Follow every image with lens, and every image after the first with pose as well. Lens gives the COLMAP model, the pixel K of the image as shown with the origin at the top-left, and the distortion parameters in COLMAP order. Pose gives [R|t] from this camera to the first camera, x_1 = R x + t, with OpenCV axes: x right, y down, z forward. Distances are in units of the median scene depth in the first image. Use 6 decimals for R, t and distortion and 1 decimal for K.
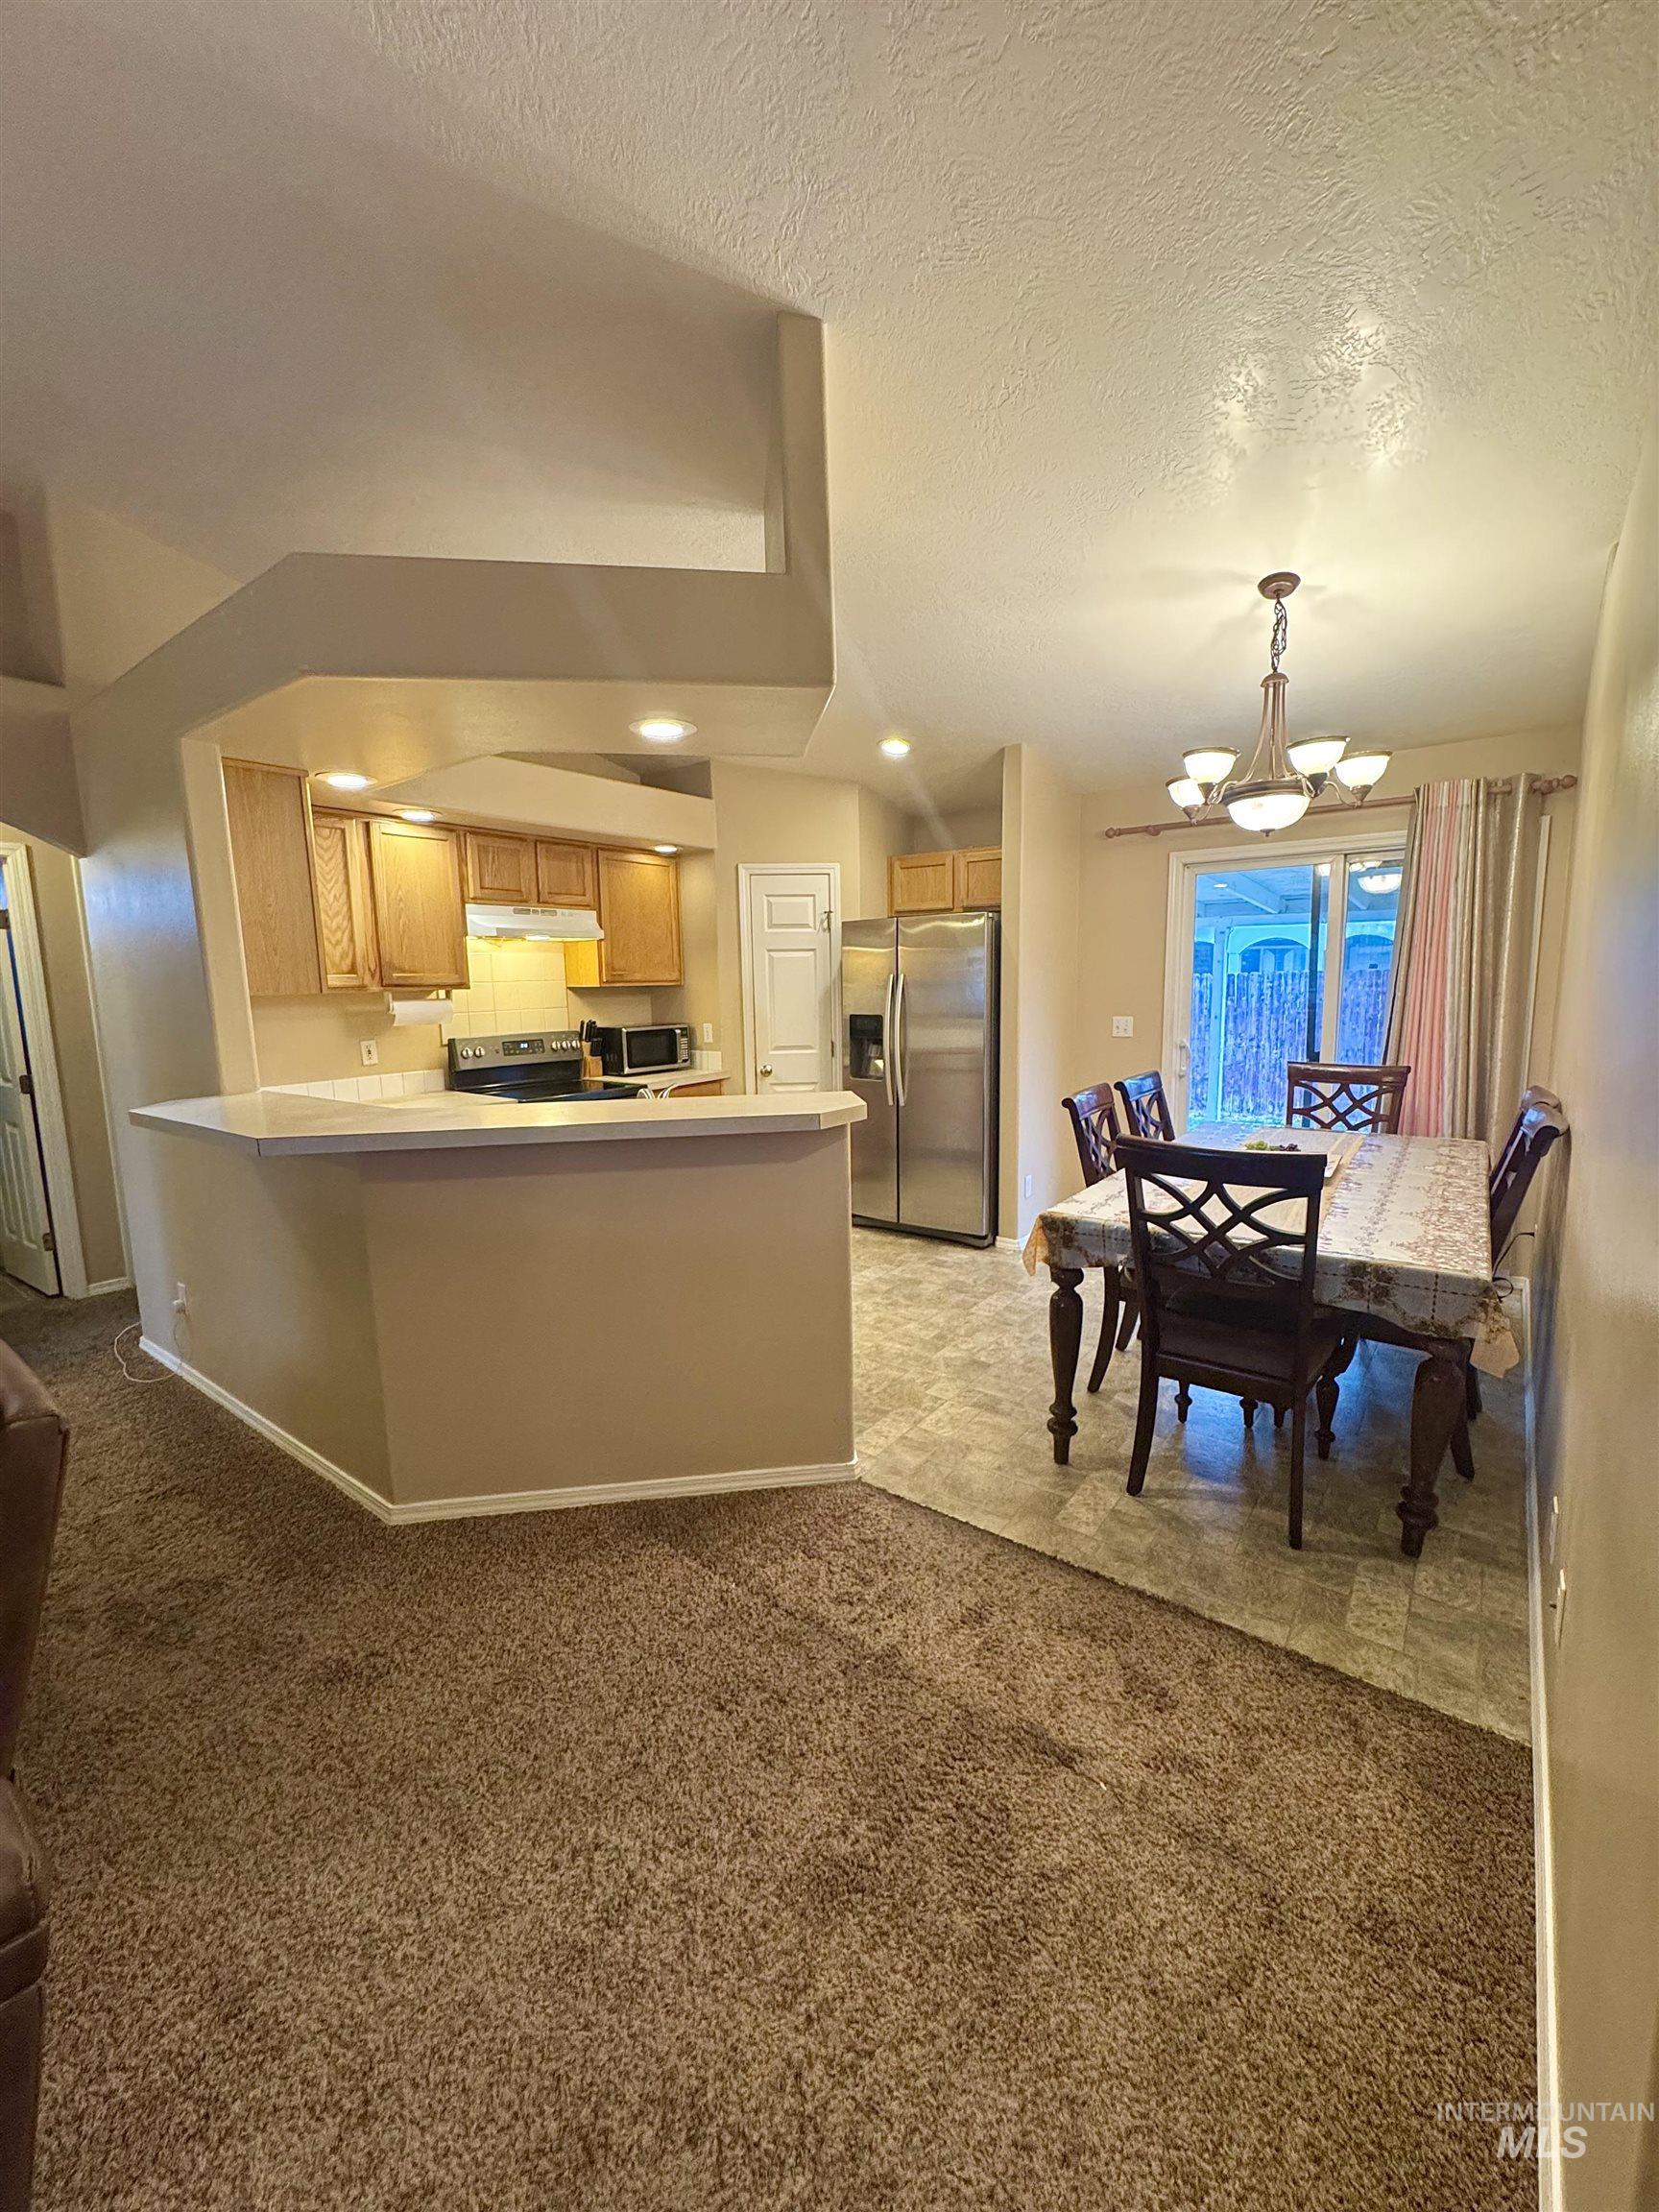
lens RADIAL K [[884.9, 0, 829.5], [0, 884.9, 1106.0], [0, 0, 1]] dist [-0.002669, 0.000120]
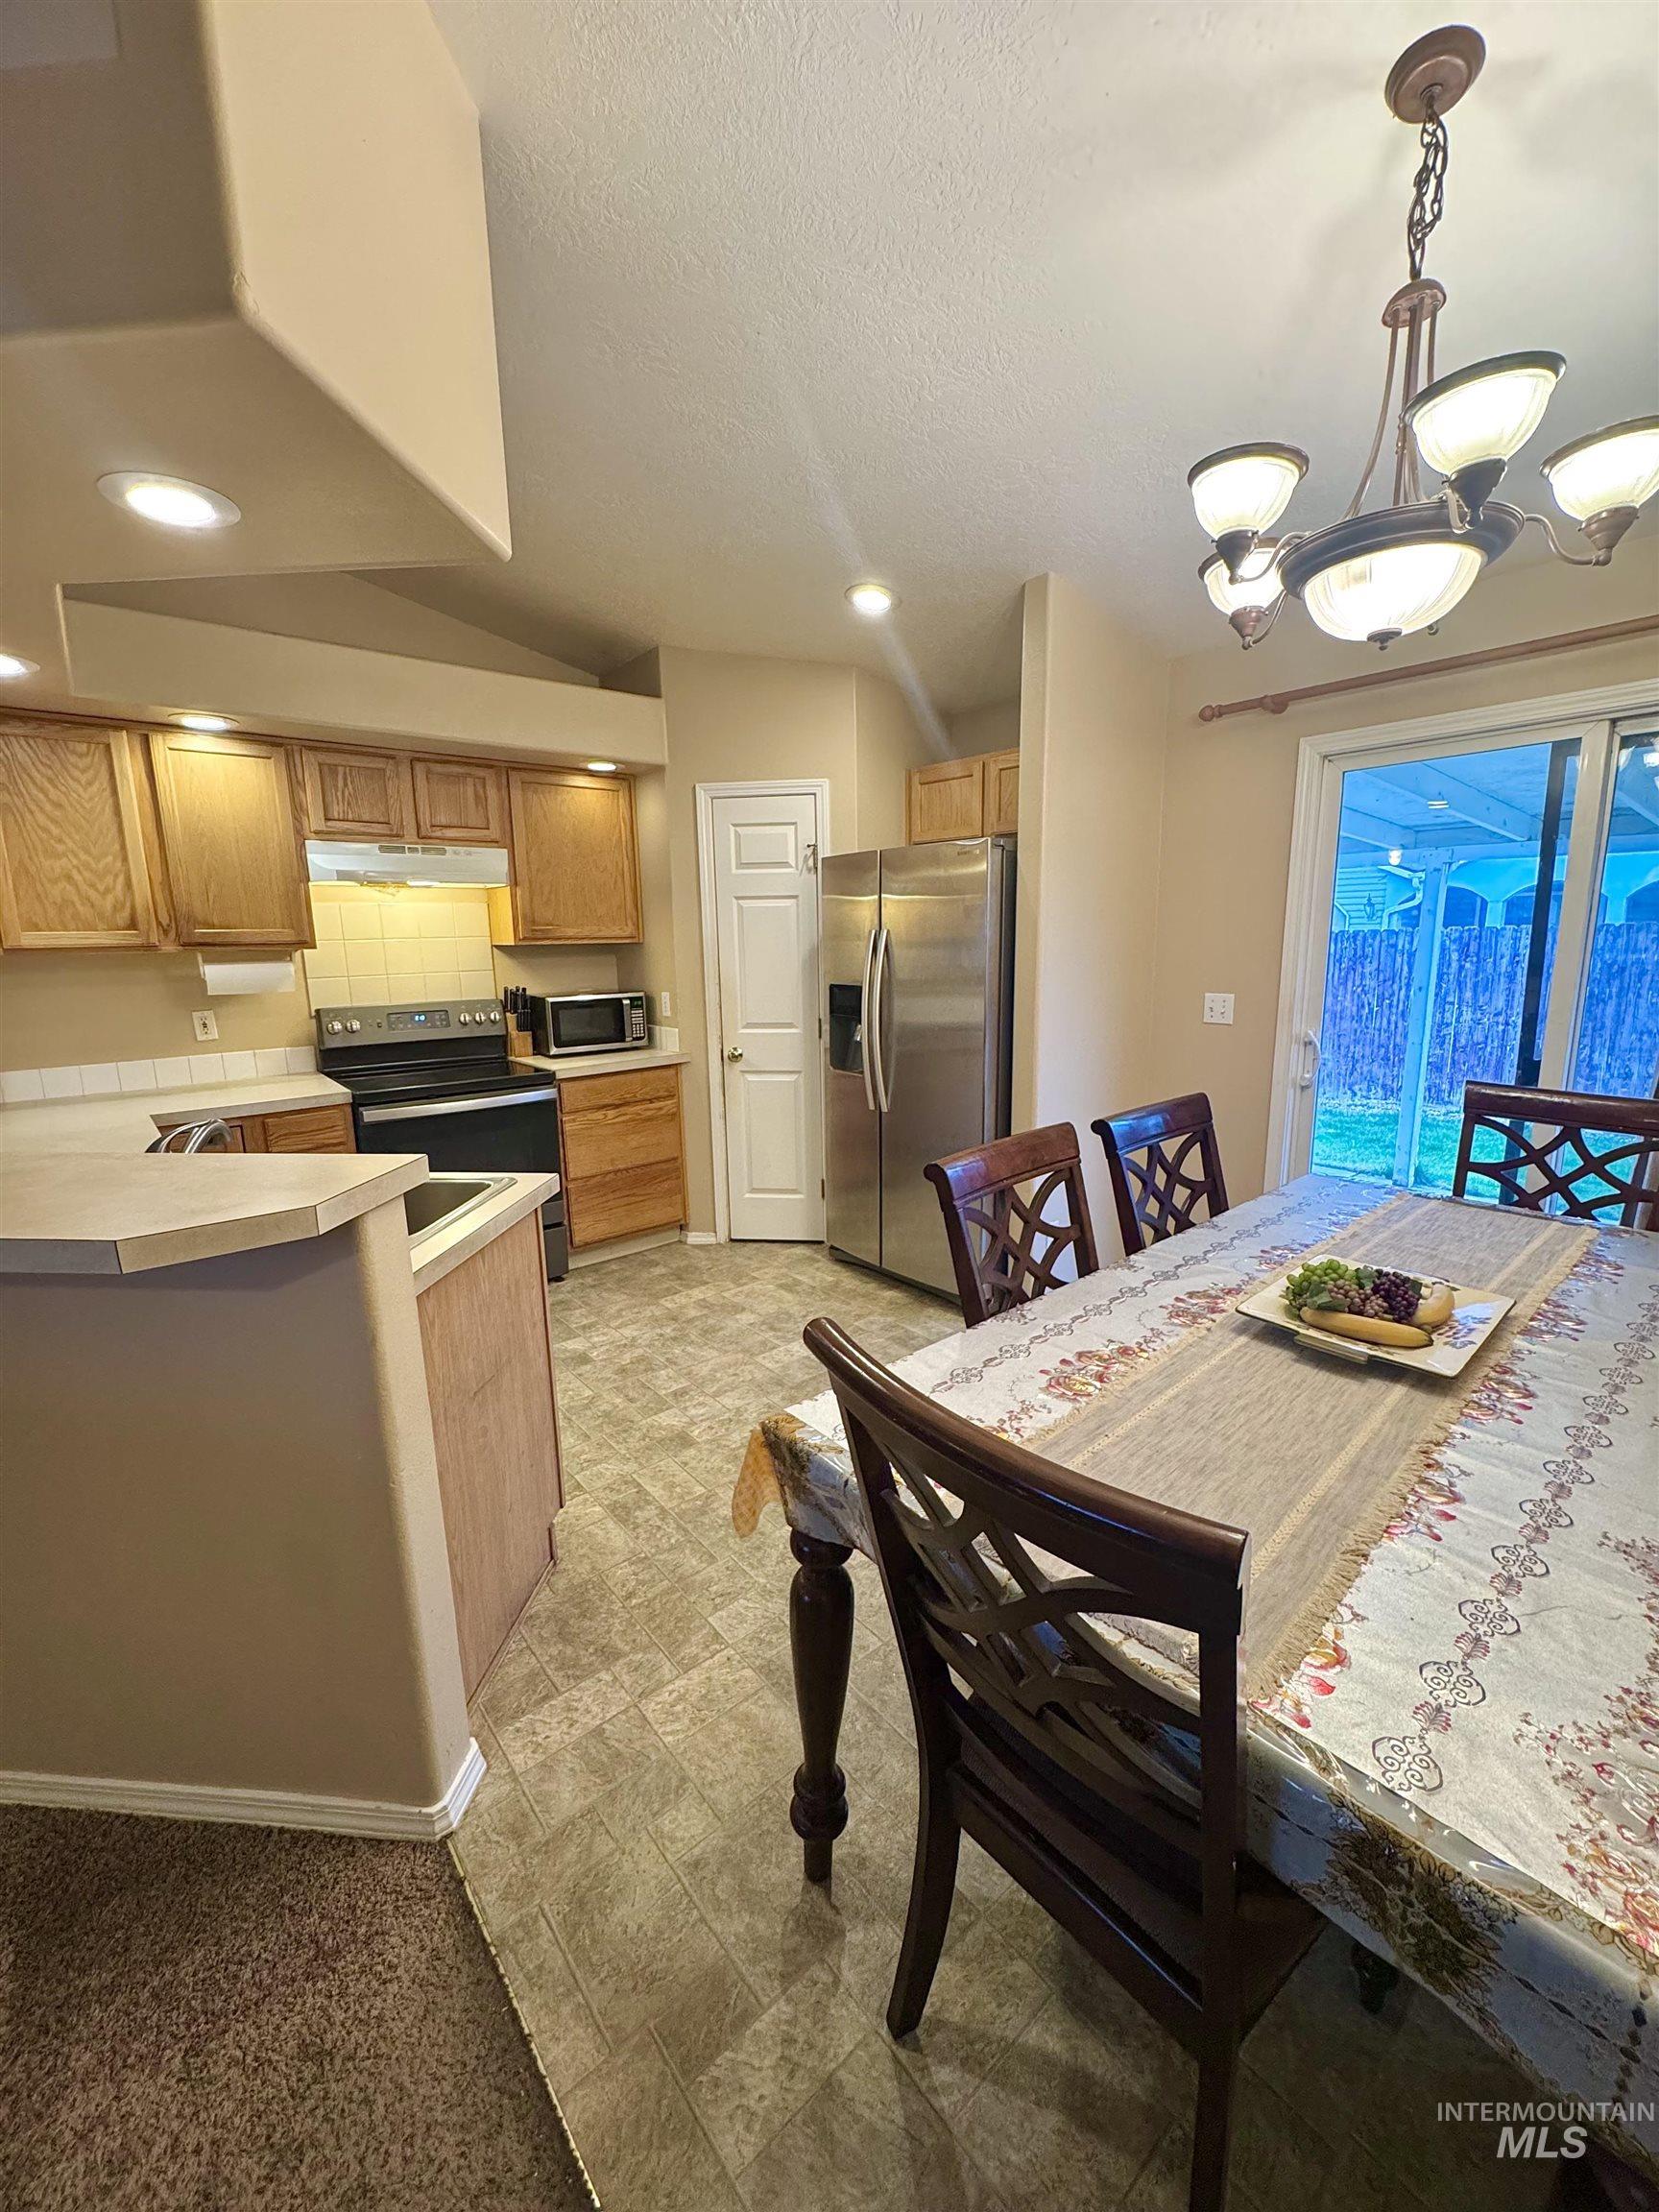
lens RADIAL K [[884.9, 0, 829.5], [0, 884.9, 1106.0], [0, 0, 1]] dist [-0.002669, 0.000120]
pose [[0.974139, 0.044950, -0.221433, 0.226937], [-0.033357, 0.997883, 0.055820, -0.050330], [0.223474, -0.046990, 0.973577, 0.319196]]
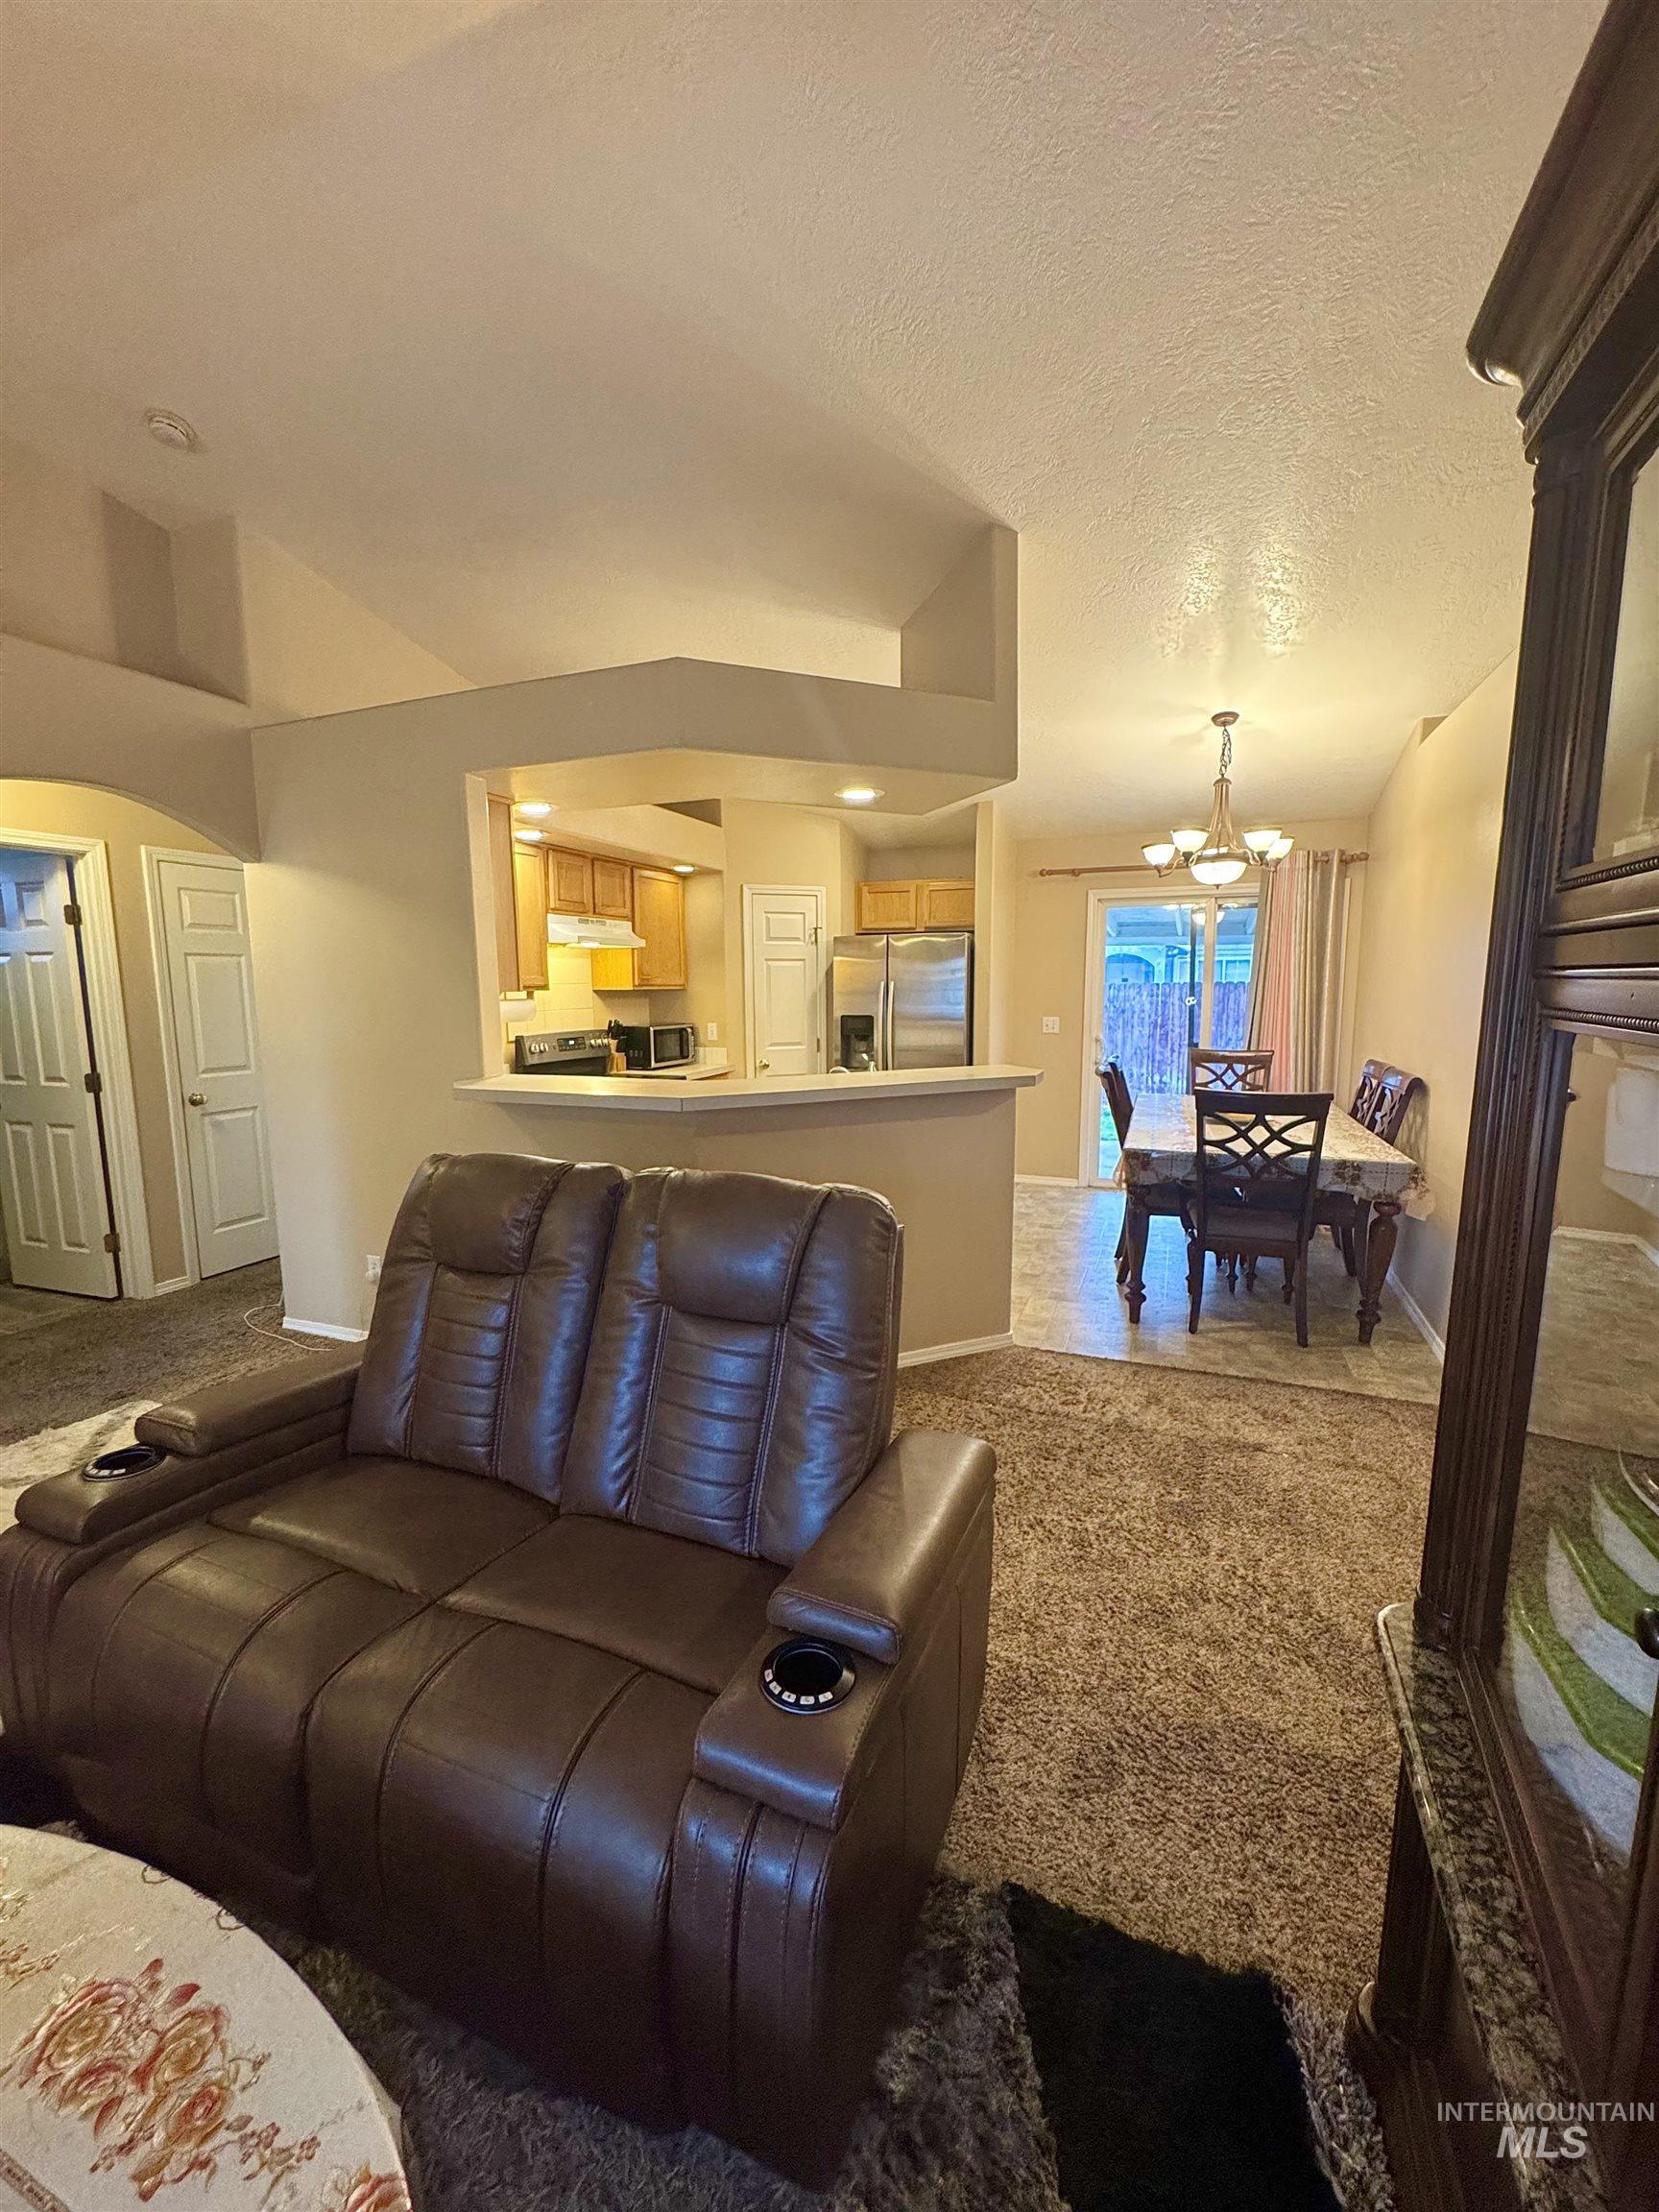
lens RADIAL K [[884.9, 0, 829.5], [0, 884.9, 1106.0], [0, 0, 1]] dist [-0.002669, 0.000120]
pose [[0.964392, -0.025615, 0.263235, -0.361801], [0.028238, 0.999582, -0.006183, 0.029269], [-0.262967, 0.013396, 0.964712, -0.159421]]
